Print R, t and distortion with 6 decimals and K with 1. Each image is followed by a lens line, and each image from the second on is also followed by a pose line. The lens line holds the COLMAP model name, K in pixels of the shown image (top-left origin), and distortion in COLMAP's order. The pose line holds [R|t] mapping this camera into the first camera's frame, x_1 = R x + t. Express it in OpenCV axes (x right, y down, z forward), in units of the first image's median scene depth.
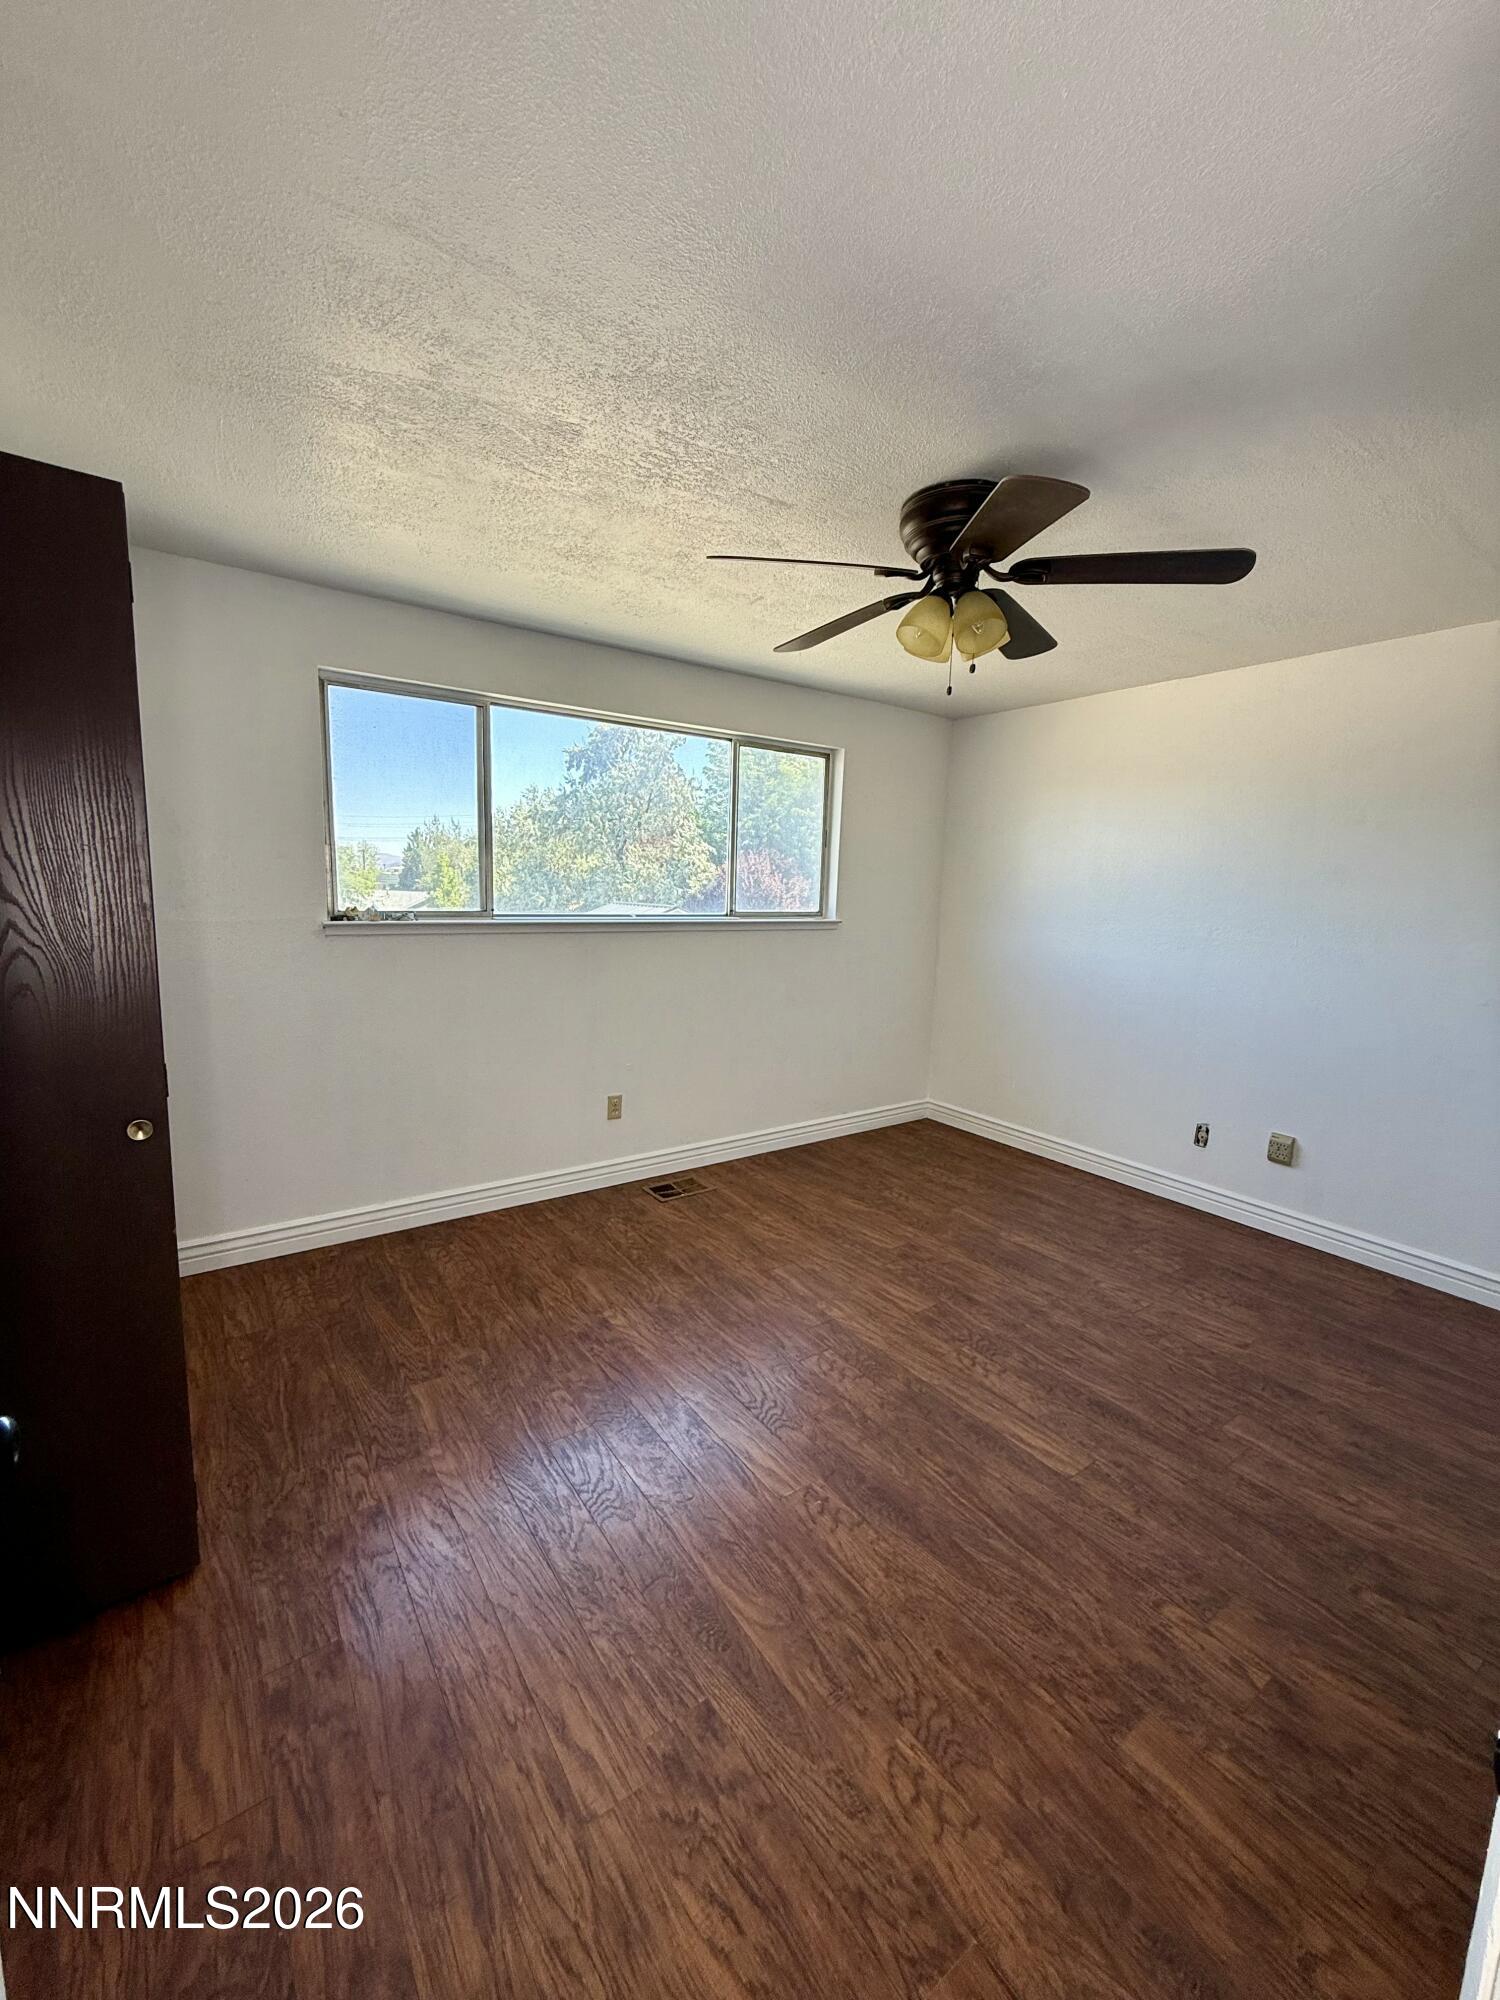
lens RADIAL K [[797.9, 0, 747.1], [0, 797.9, 994.8], [0, 0, 1]] dist [-0.001909, 0.000506]
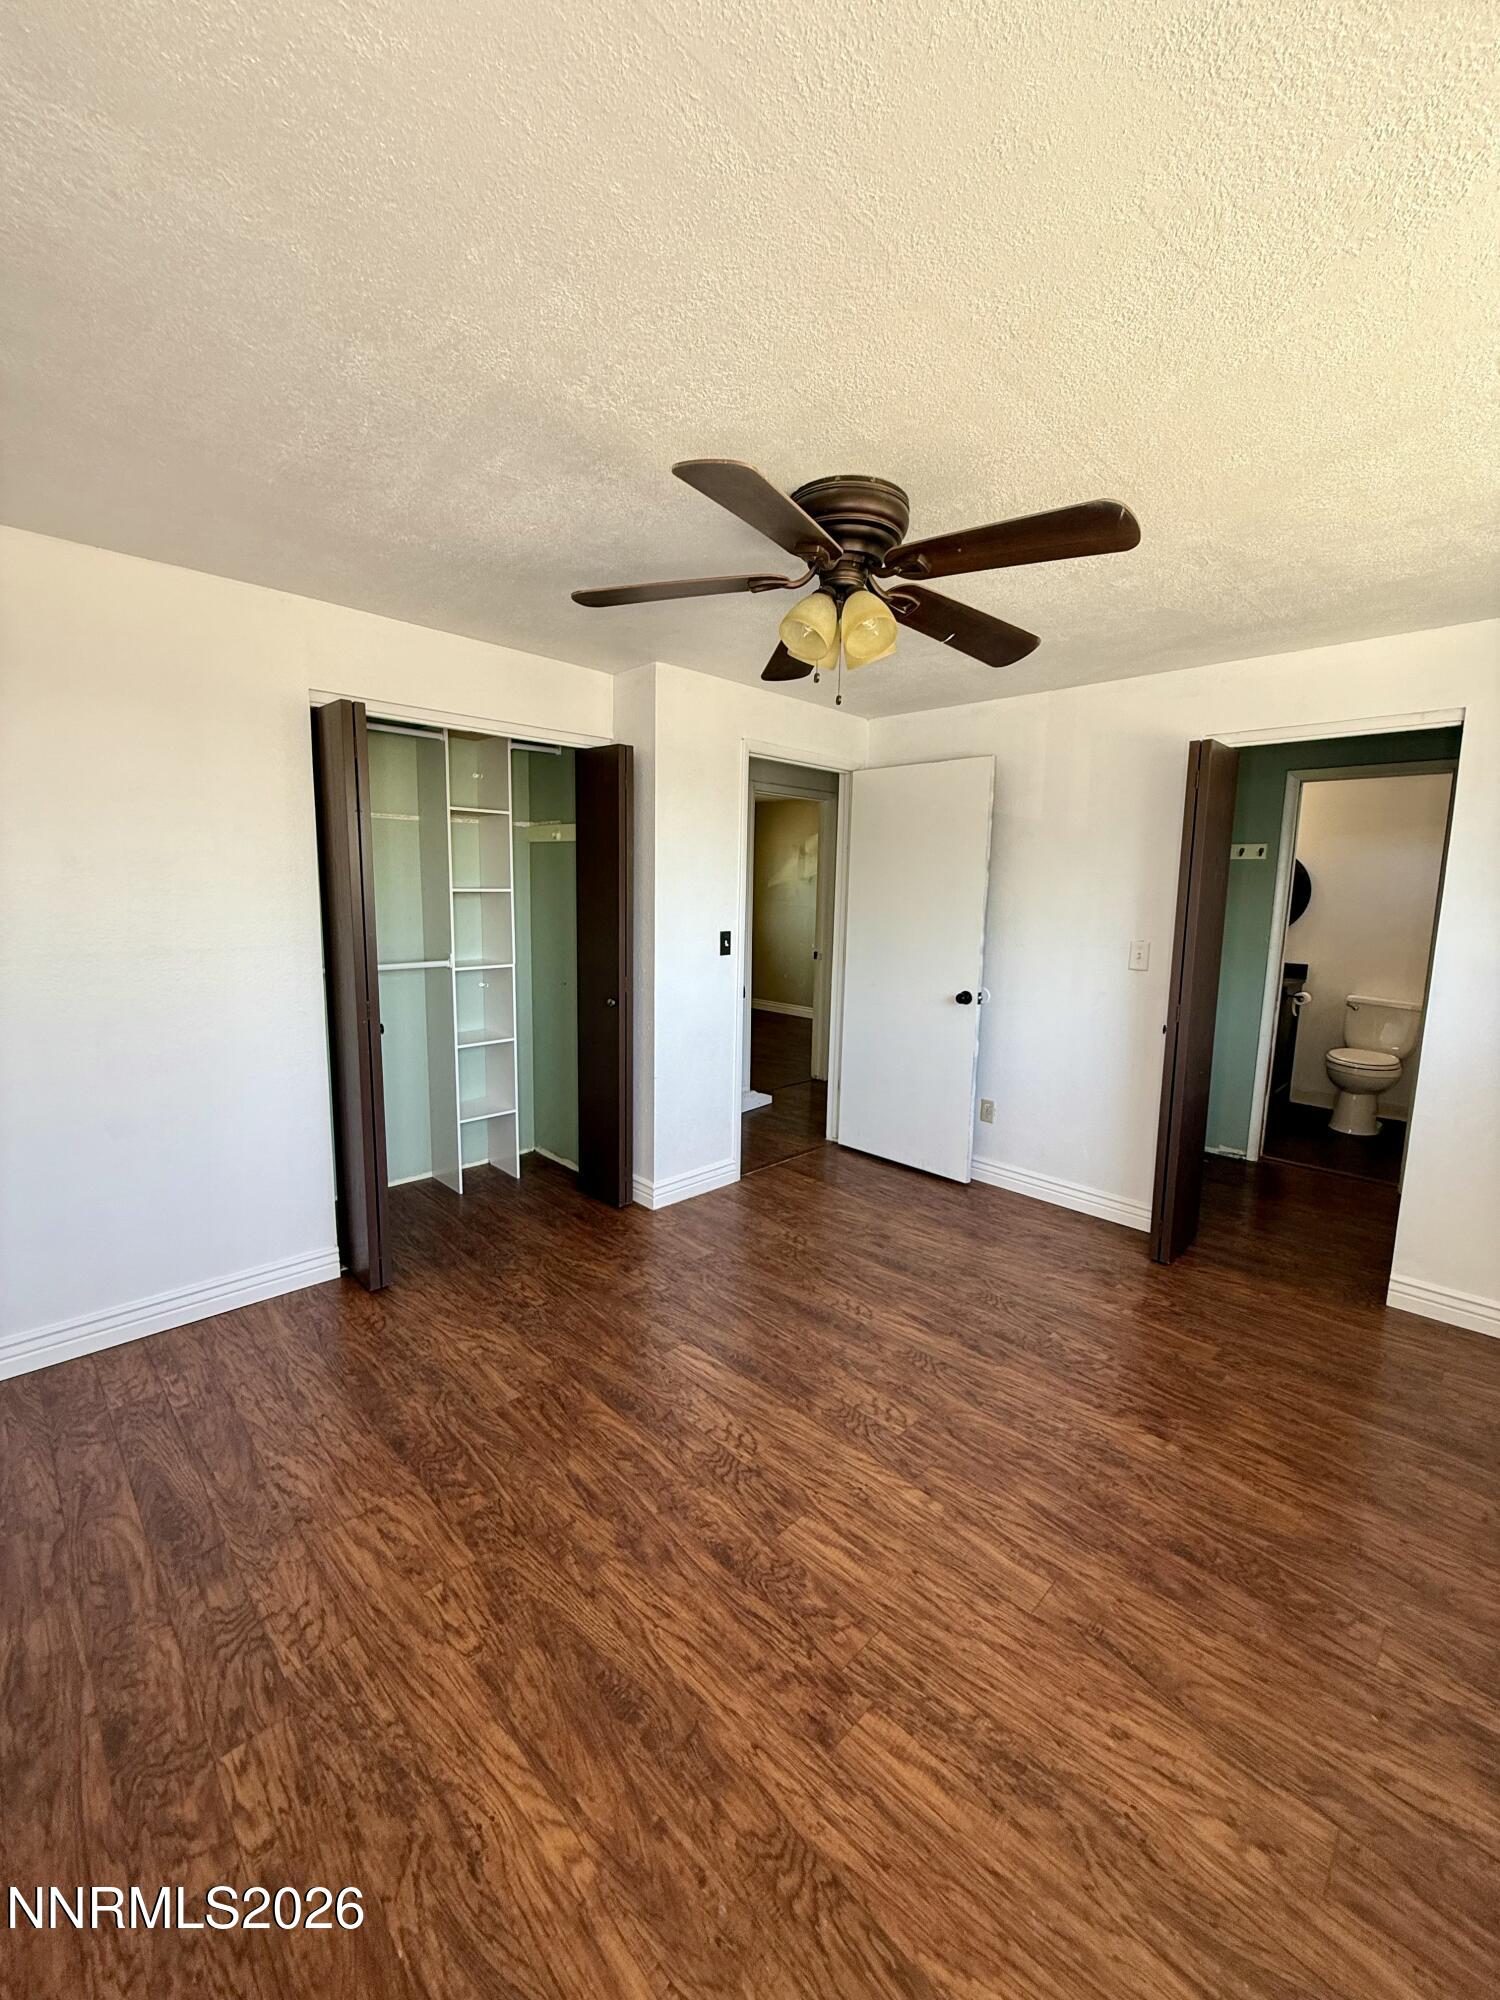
lens RADIAL K [[797.9, 0, 747.1], [0, 797.9, 994.8], [0, 0, 1]] dist [-0.001909, 0.000506]
pose [[-0.985363, -0.027119, -0.168301, 0.442469], [-0.072793, 0.959666, 0.271556, -0.258701], [0.154148, 0.279832, -0.947593, 1.718840]]
